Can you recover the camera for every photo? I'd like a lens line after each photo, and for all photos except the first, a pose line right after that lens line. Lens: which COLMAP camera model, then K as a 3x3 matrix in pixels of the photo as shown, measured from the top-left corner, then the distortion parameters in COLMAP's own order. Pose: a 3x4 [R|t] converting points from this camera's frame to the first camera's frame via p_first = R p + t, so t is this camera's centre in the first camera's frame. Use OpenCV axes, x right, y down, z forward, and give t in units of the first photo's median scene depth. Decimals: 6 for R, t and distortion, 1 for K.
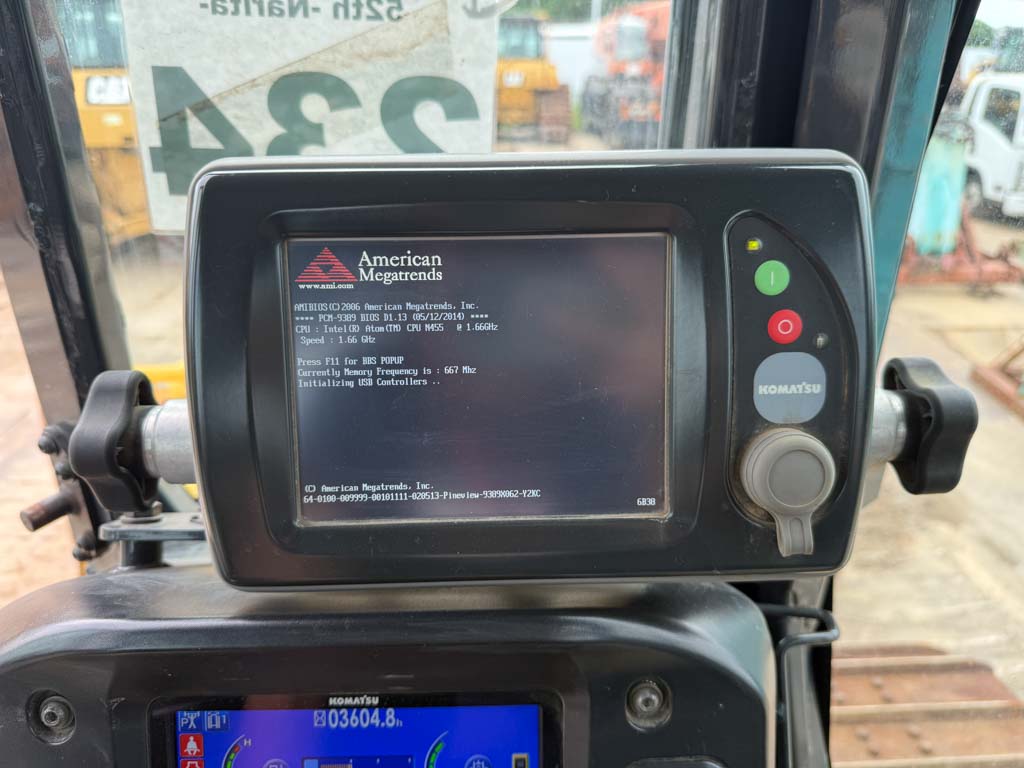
lens RADIAL K [[720.6, 0, 509.2], [0, 720.6, 382.9], [0, 0, 1]] dist [-0.008117, -0.021397]
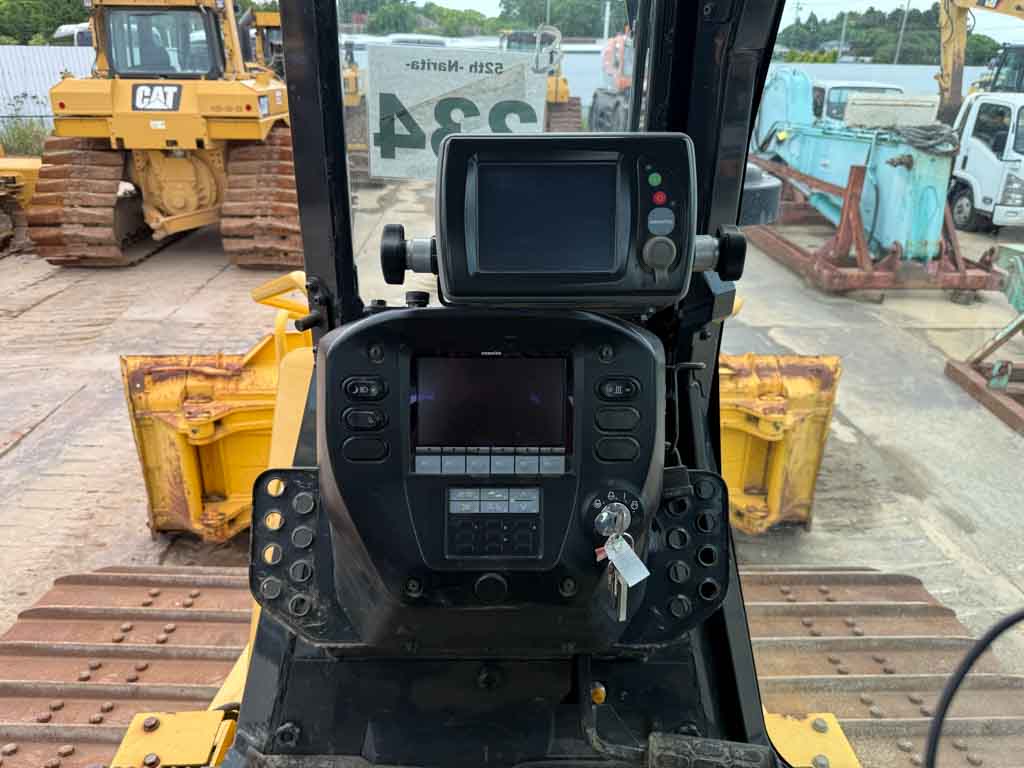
lens RADIAL K [[720.6, 0, 516.9], [0, 720.6, 406.9], [0, 0, 1]] dist [-0.008117, -0.021397]
pose [[0.999928, 0.011960, 0.000138, -0.086967], [-0.011960, 0.999791, 0.016592, 0.400055], [0.000060, -0.016592, 0.999862, -1.030478]]
